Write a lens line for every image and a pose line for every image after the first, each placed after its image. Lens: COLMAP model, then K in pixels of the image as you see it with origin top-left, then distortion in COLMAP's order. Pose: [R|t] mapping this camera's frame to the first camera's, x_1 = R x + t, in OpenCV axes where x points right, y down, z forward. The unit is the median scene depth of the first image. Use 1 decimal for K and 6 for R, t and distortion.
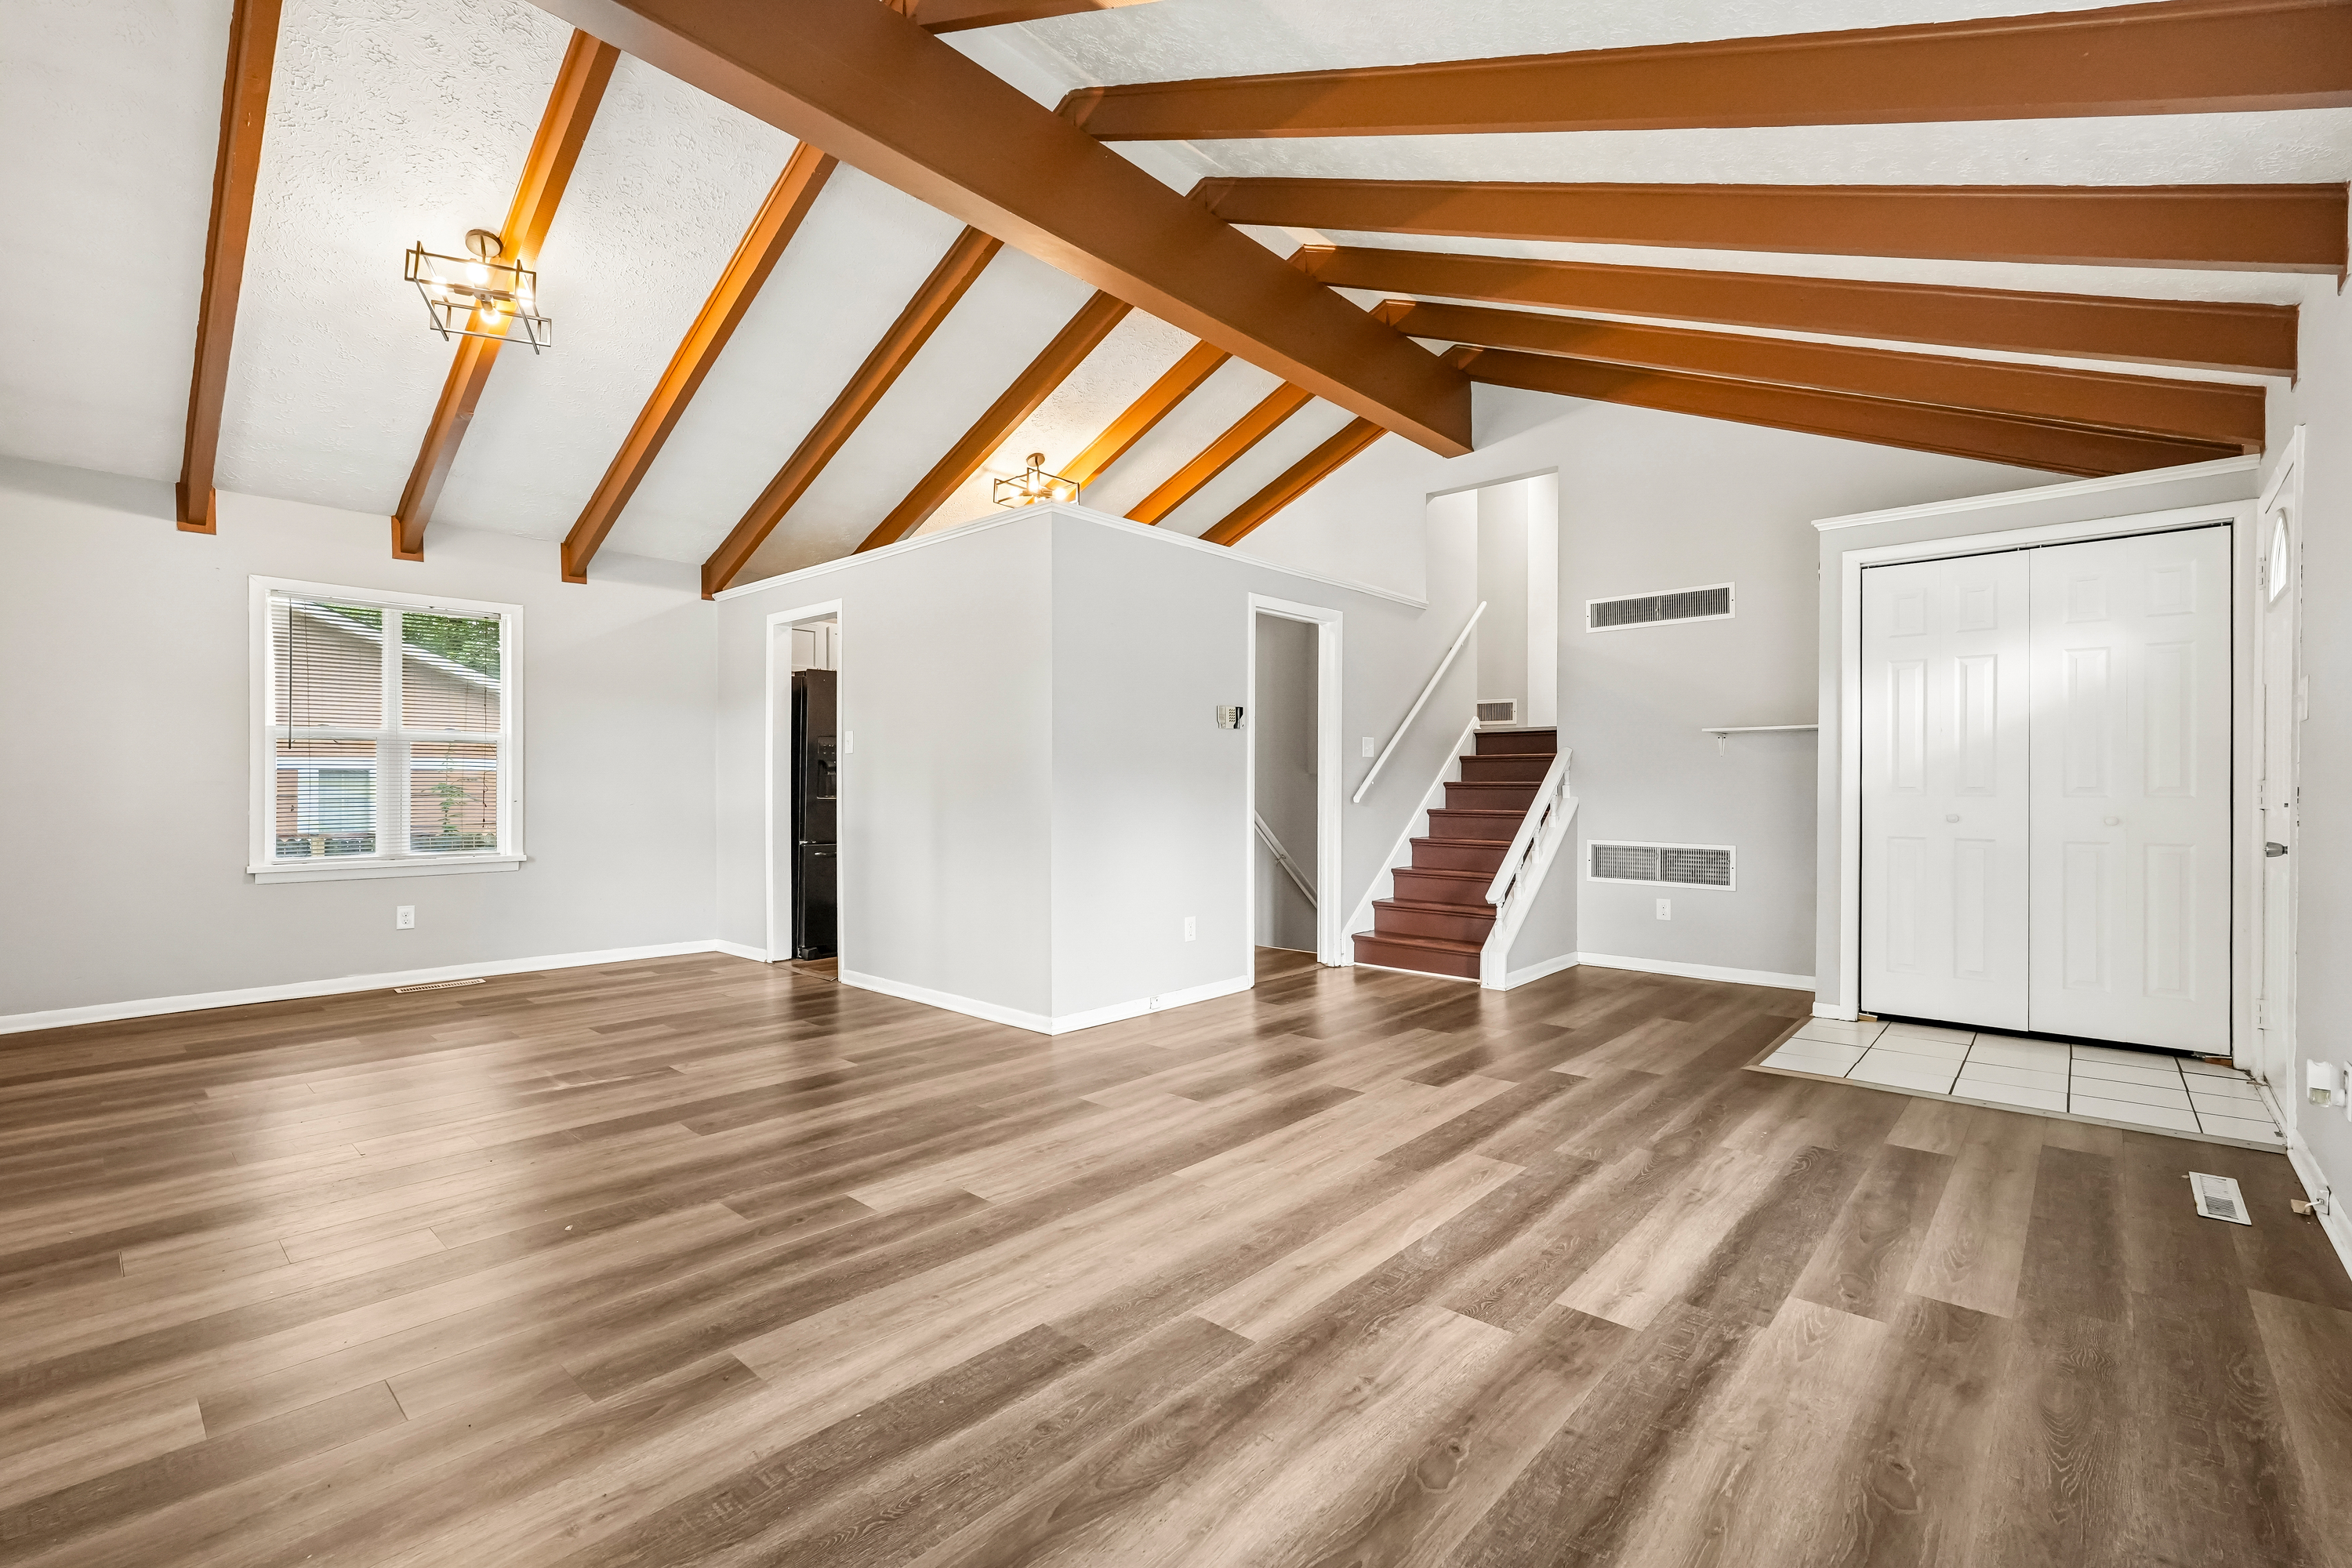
lens RADIAL K [[1035.3, 0, 1177.1], [0, 1035.3, 784.8], [0, 0, 1]] dist [-0.012457, 0.007074]
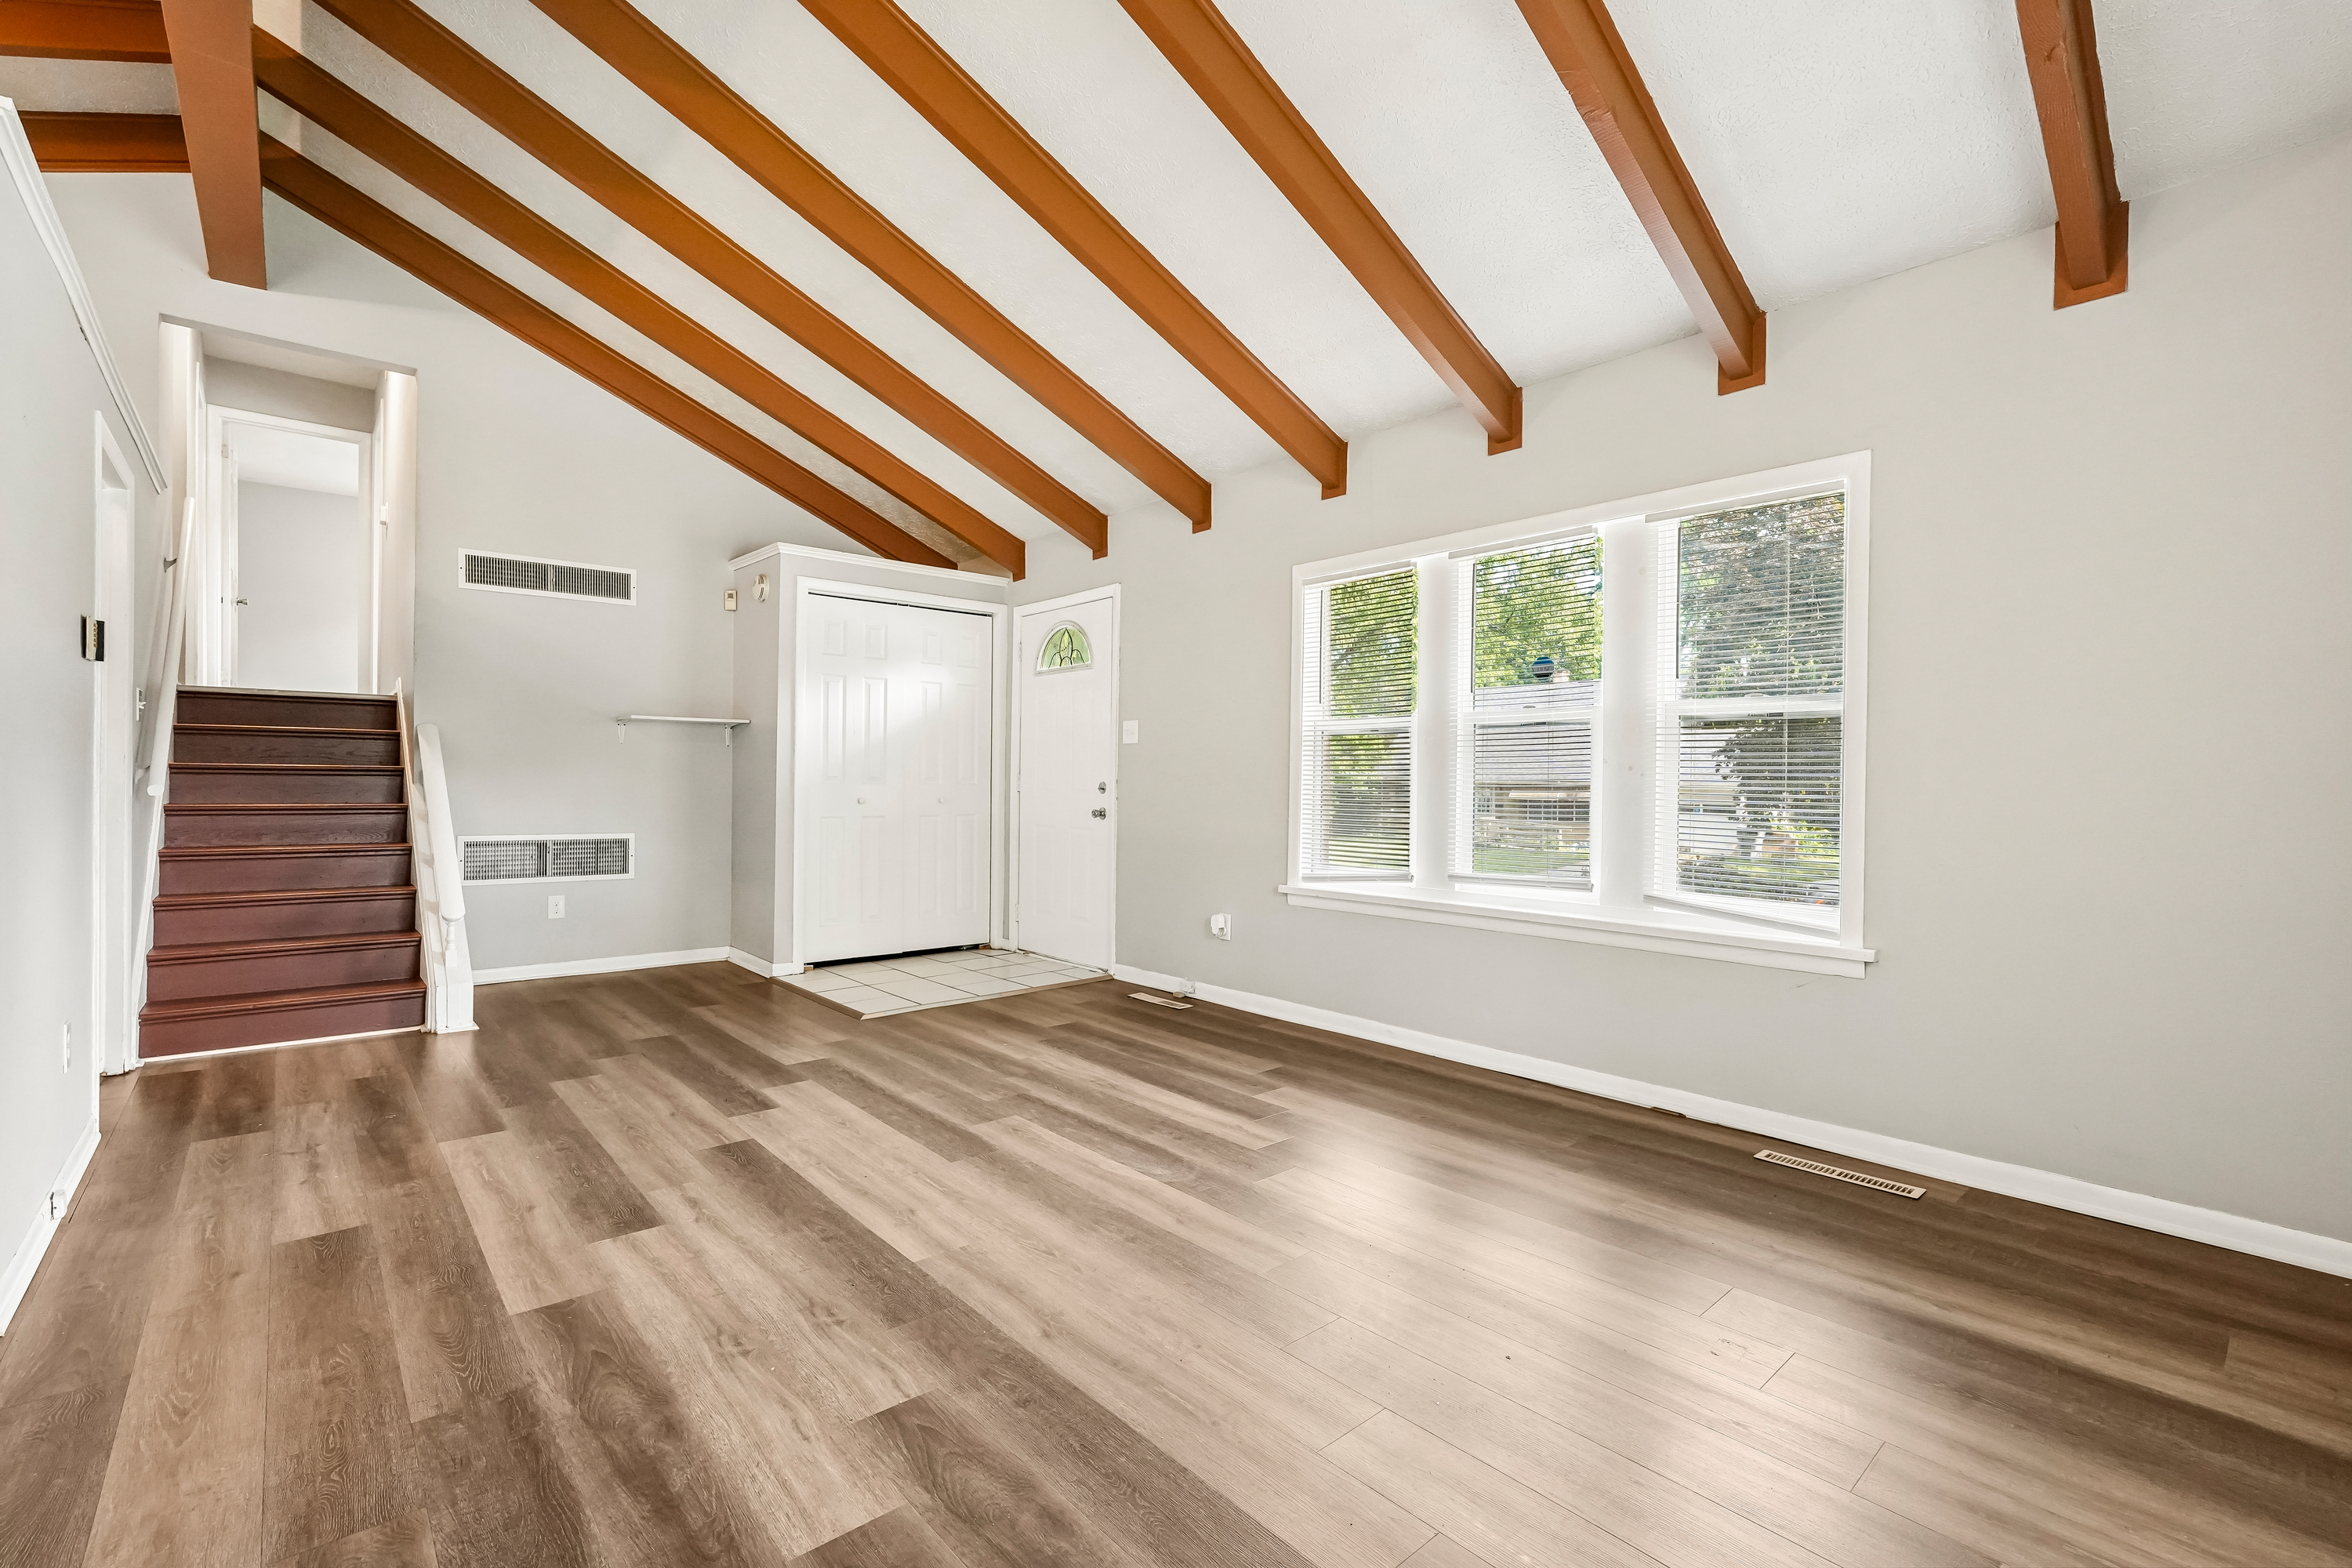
lens RADIAL K [[1035.3, 0, 1171.7], [0, 1035.3, 786.9], [0, 0, 1]] dist [-0.012457, 0.007074]
pose [[0.108744, -0.003367, 0.994064, -0.699812], [-0.012391, 0.999912, 0.004742, 0.004977], [-0.993993, -0.012833, 0.108693, 0.656140]]
